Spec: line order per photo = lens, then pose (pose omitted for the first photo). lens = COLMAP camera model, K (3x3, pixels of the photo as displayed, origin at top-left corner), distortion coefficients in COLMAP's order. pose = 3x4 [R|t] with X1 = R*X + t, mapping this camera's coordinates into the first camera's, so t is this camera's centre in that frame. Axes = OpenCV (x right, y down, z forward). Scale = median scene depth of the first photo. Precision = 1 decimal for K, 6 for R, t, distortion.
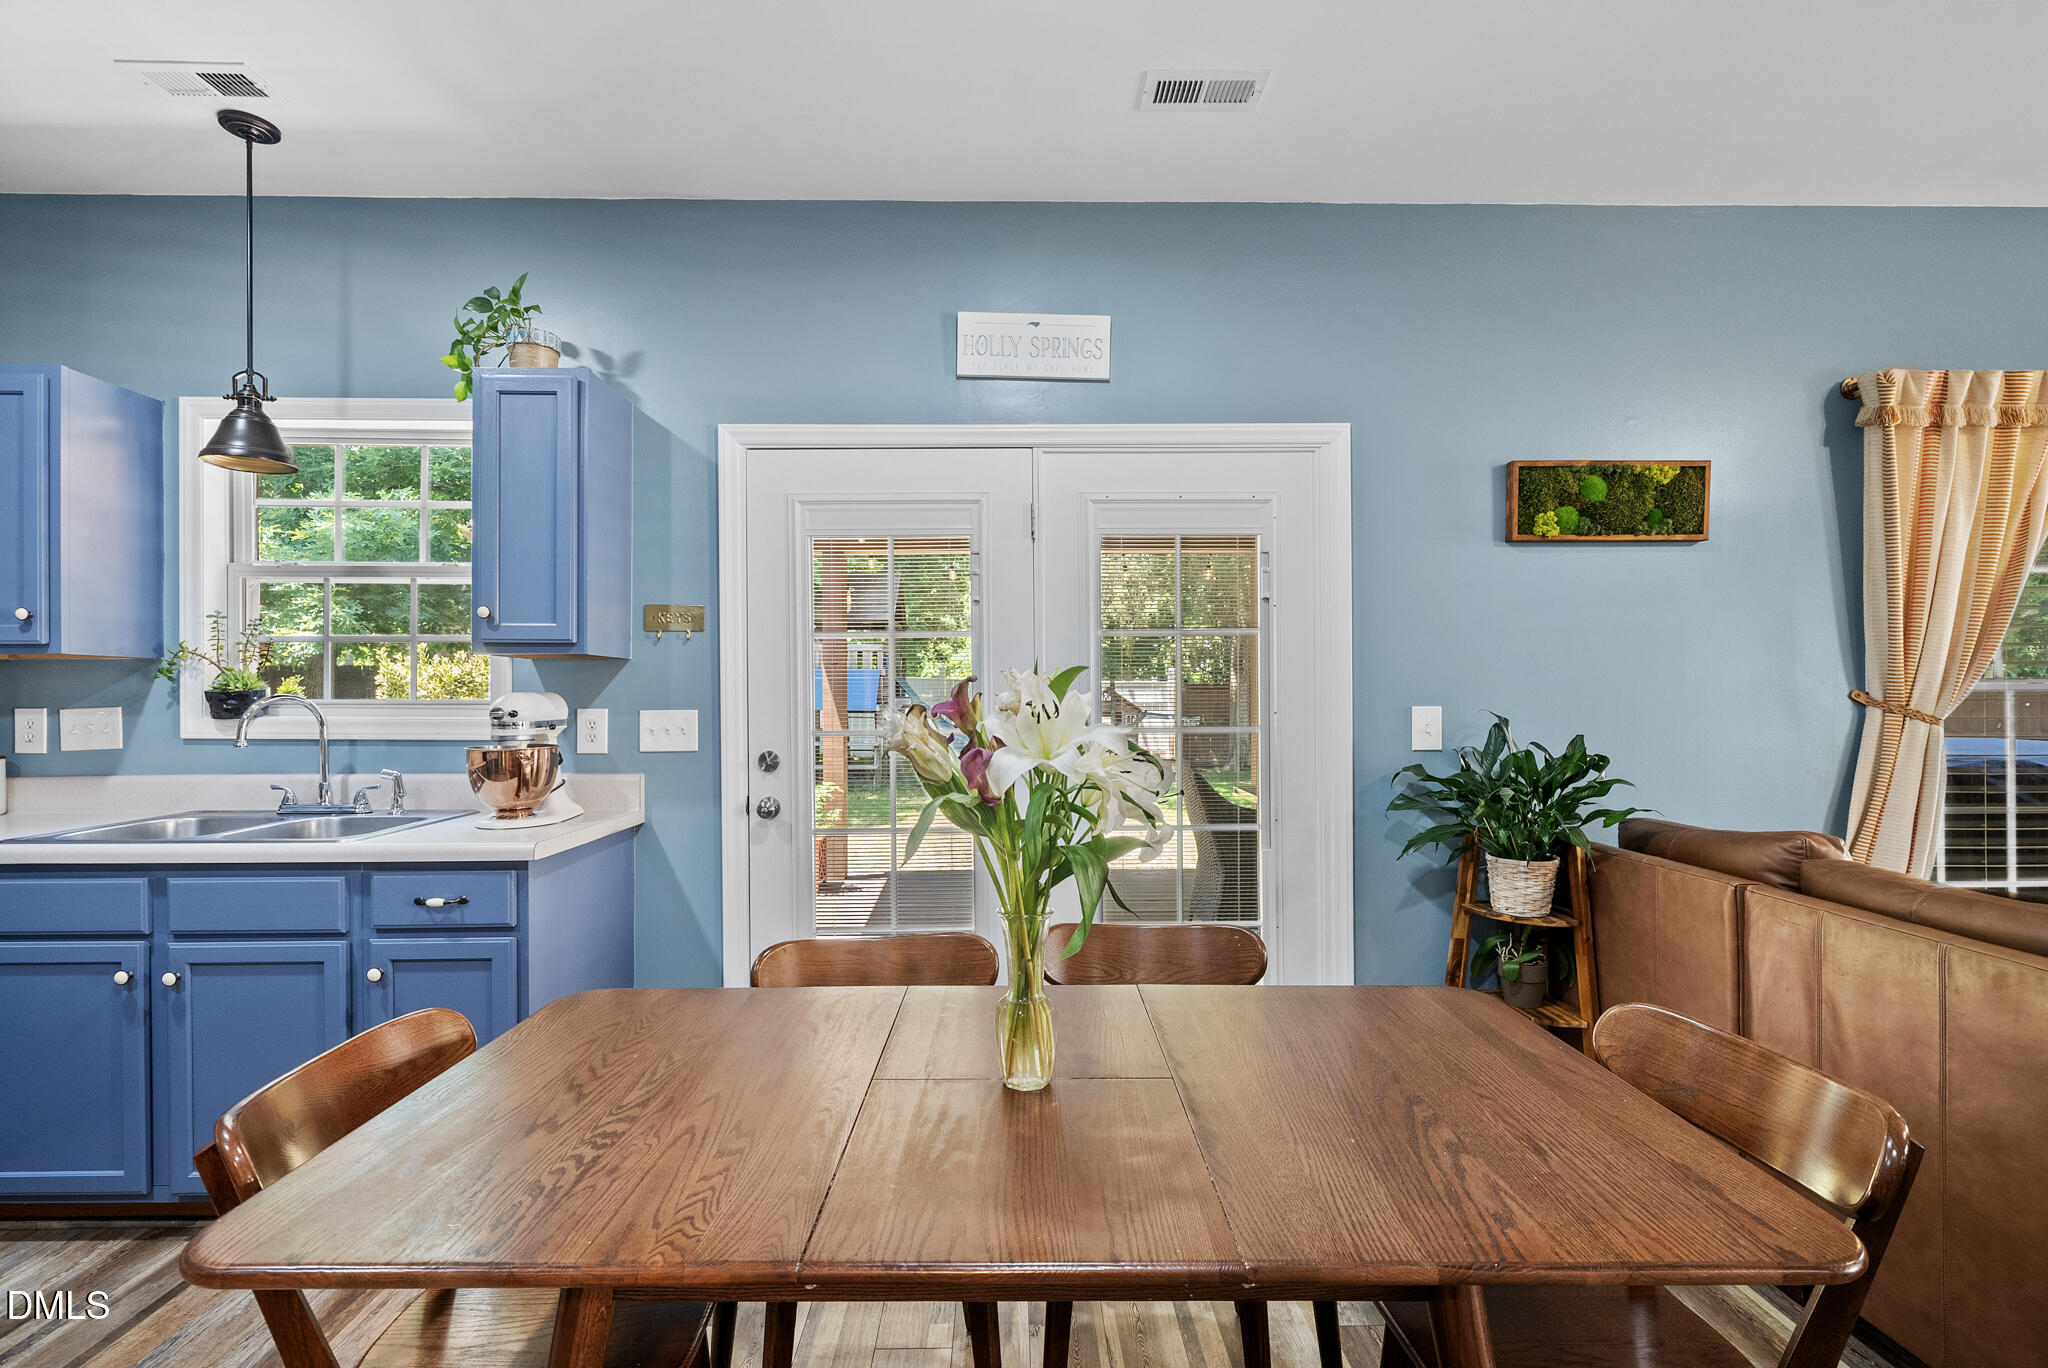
lens RADIAL K [[909.0, 0, 1020.0], [0, 909.0, 695.8], [0, 0, 1]] dist [-0.002422, -0.000259]
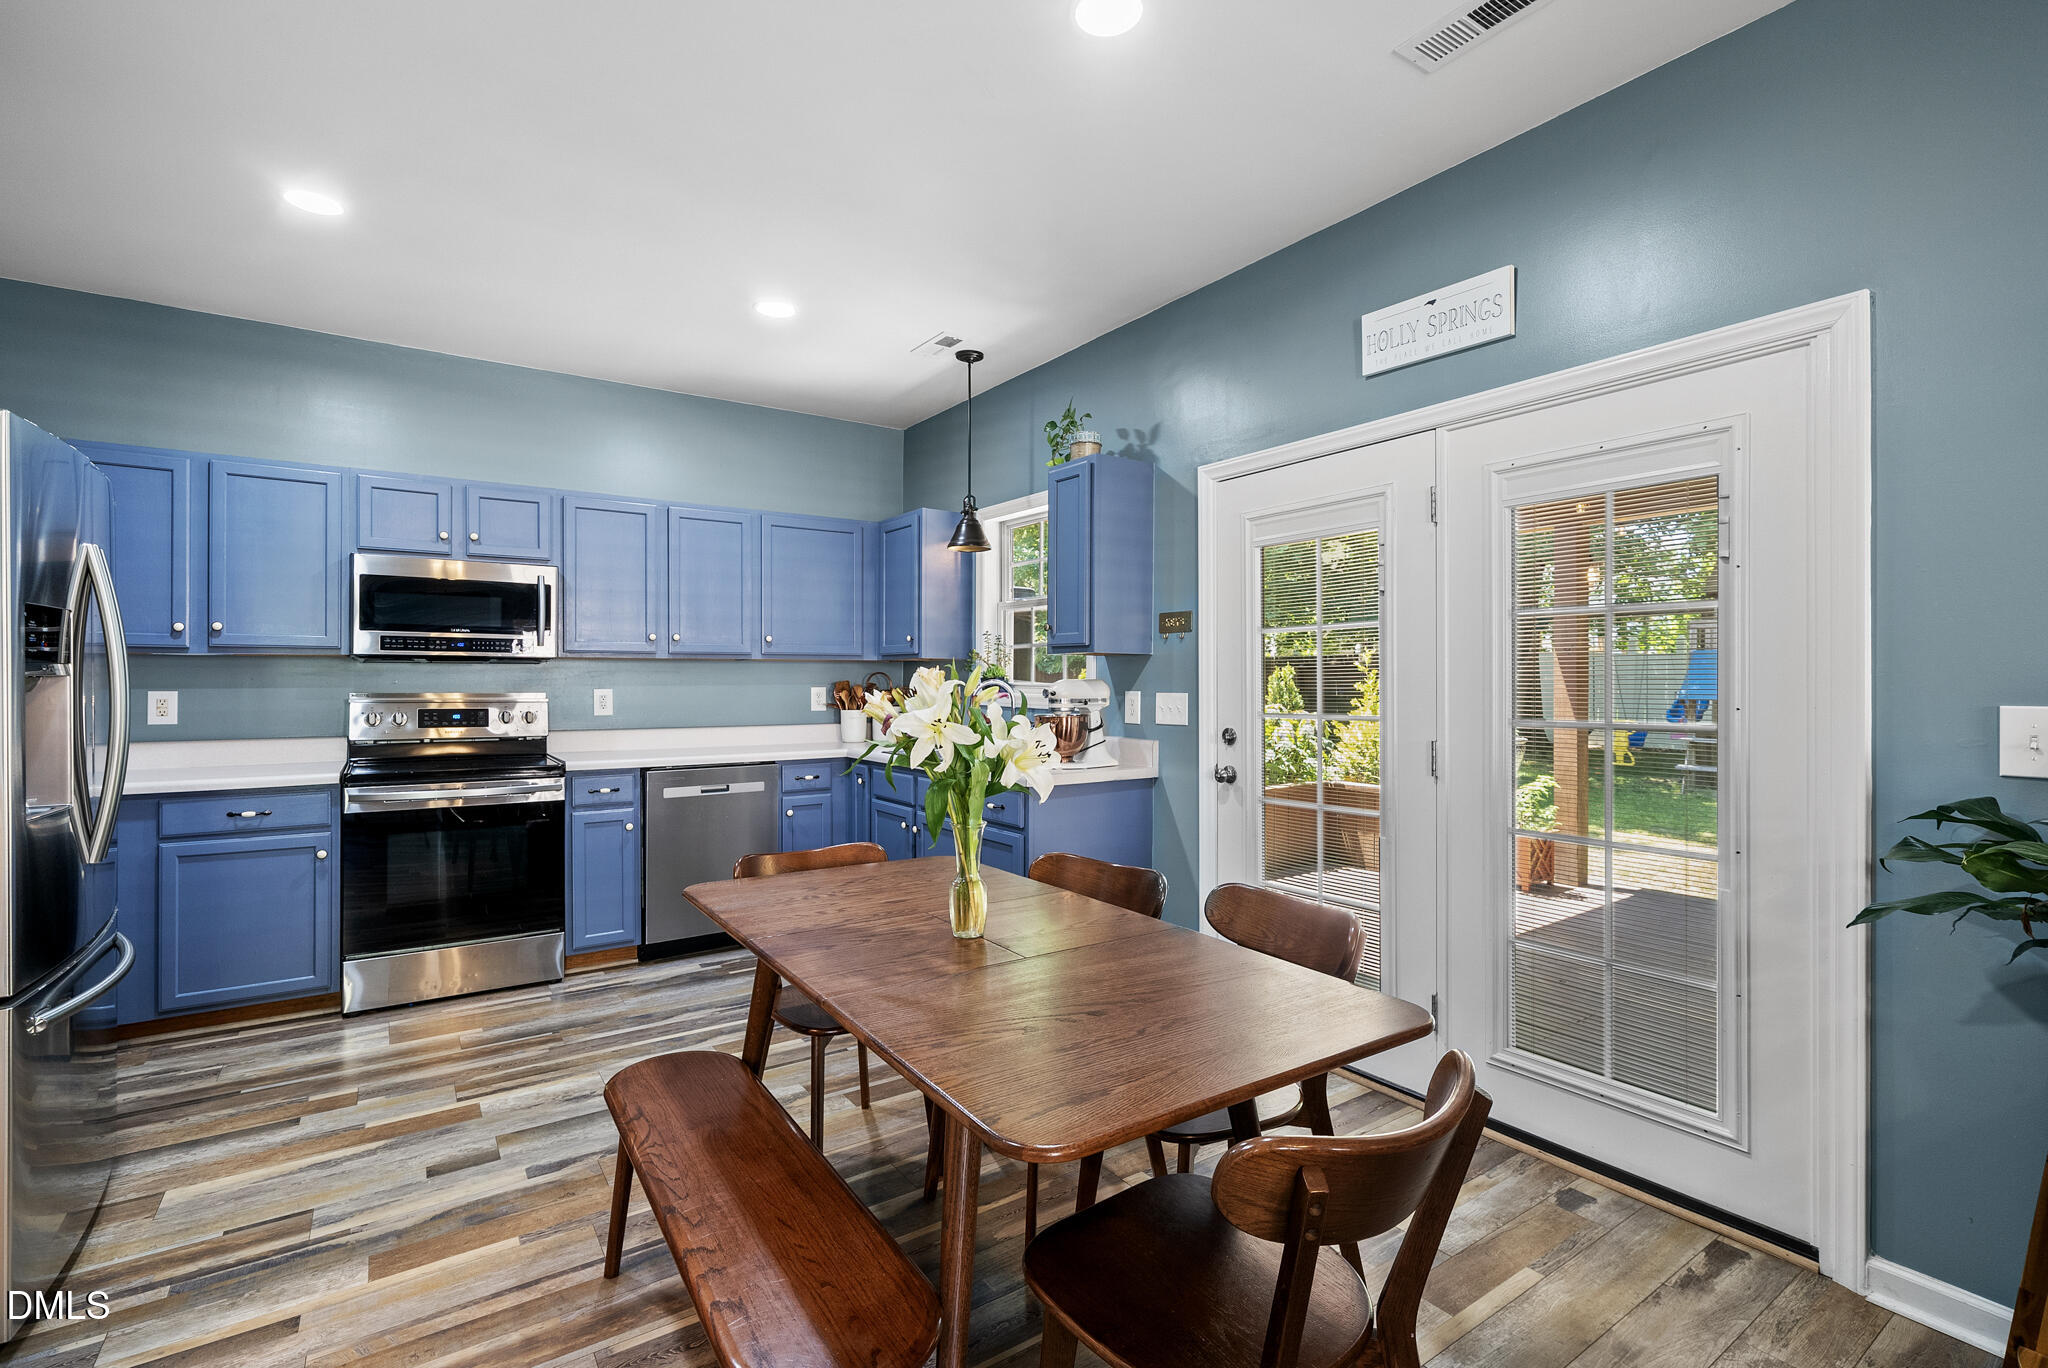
lens RADIAL K [[916.6, 0, 1024.0], [0, 916.6, 684.0], [0, 0, 1]] dist [0.000450, 0.000040]
pose [[0.554382, 0.007290, -0.832231, 0.594134], [-0.004203, 0.999973, 0.005959, -0.004259], [0.832252, 0.000194, 0.554398, 0.092281]]
